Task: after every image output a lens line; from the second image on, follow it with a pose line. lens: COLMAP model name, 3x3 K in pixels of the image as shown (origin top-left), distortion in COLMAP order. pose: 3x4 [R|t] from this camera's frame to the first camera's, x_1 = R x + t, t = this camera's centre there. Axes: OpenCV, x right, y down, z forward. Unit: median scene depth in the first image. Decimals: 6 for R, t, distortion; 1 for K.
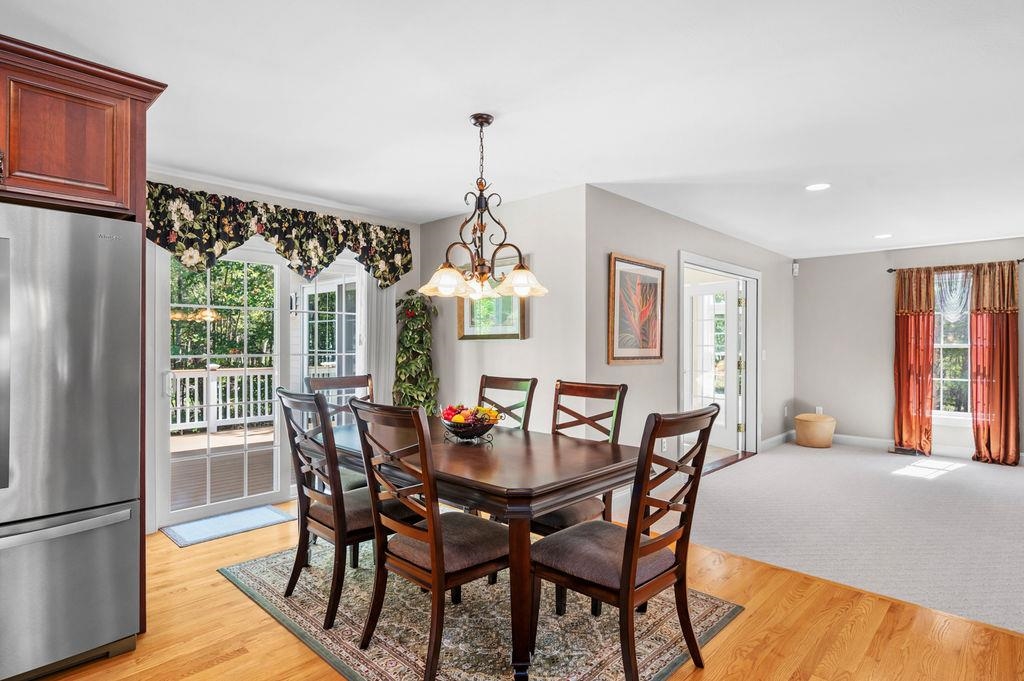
lens RADIAL K [[541.2, 0, 512.0], [0, 541.2, 340.5], [0, 0, 1]] dist [-0.000812, -0.000070]
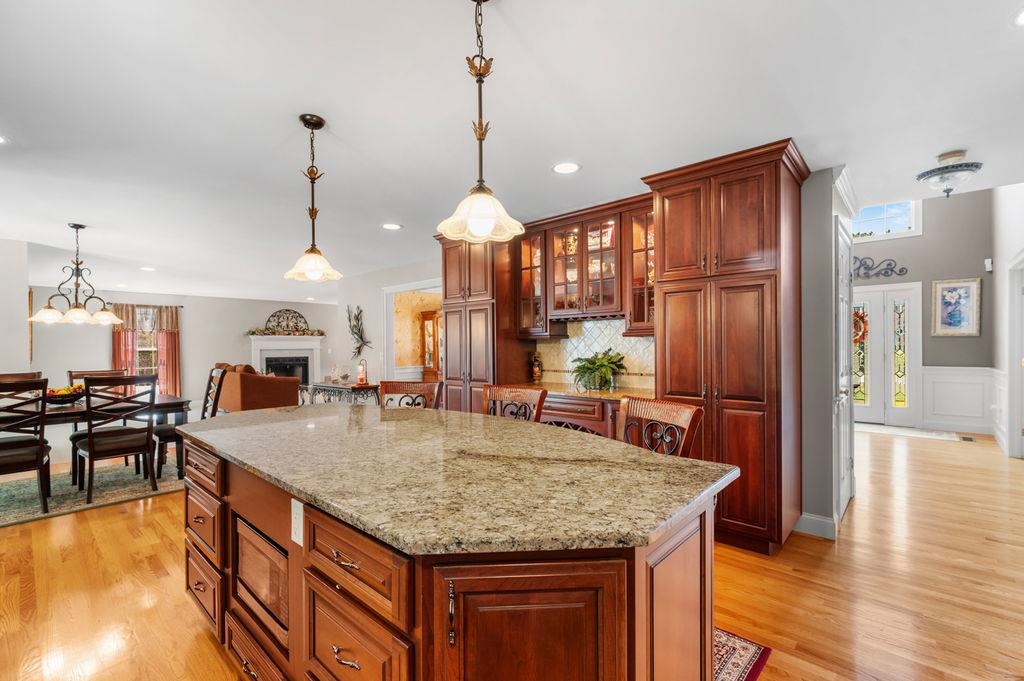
lens RADIAL K [[440.0, 0, 512.0], [0, 440.0, 340.5], [0, 0, 1]] dist [-0.000041, -0.000011]
pose [[-0.030176, 0.006379, 0.999524, -0.715278], [0.004795, 0.999969, -0.006237, -0.004315], [-0.999533, 0.004604, -0.030205, -0.183598]]
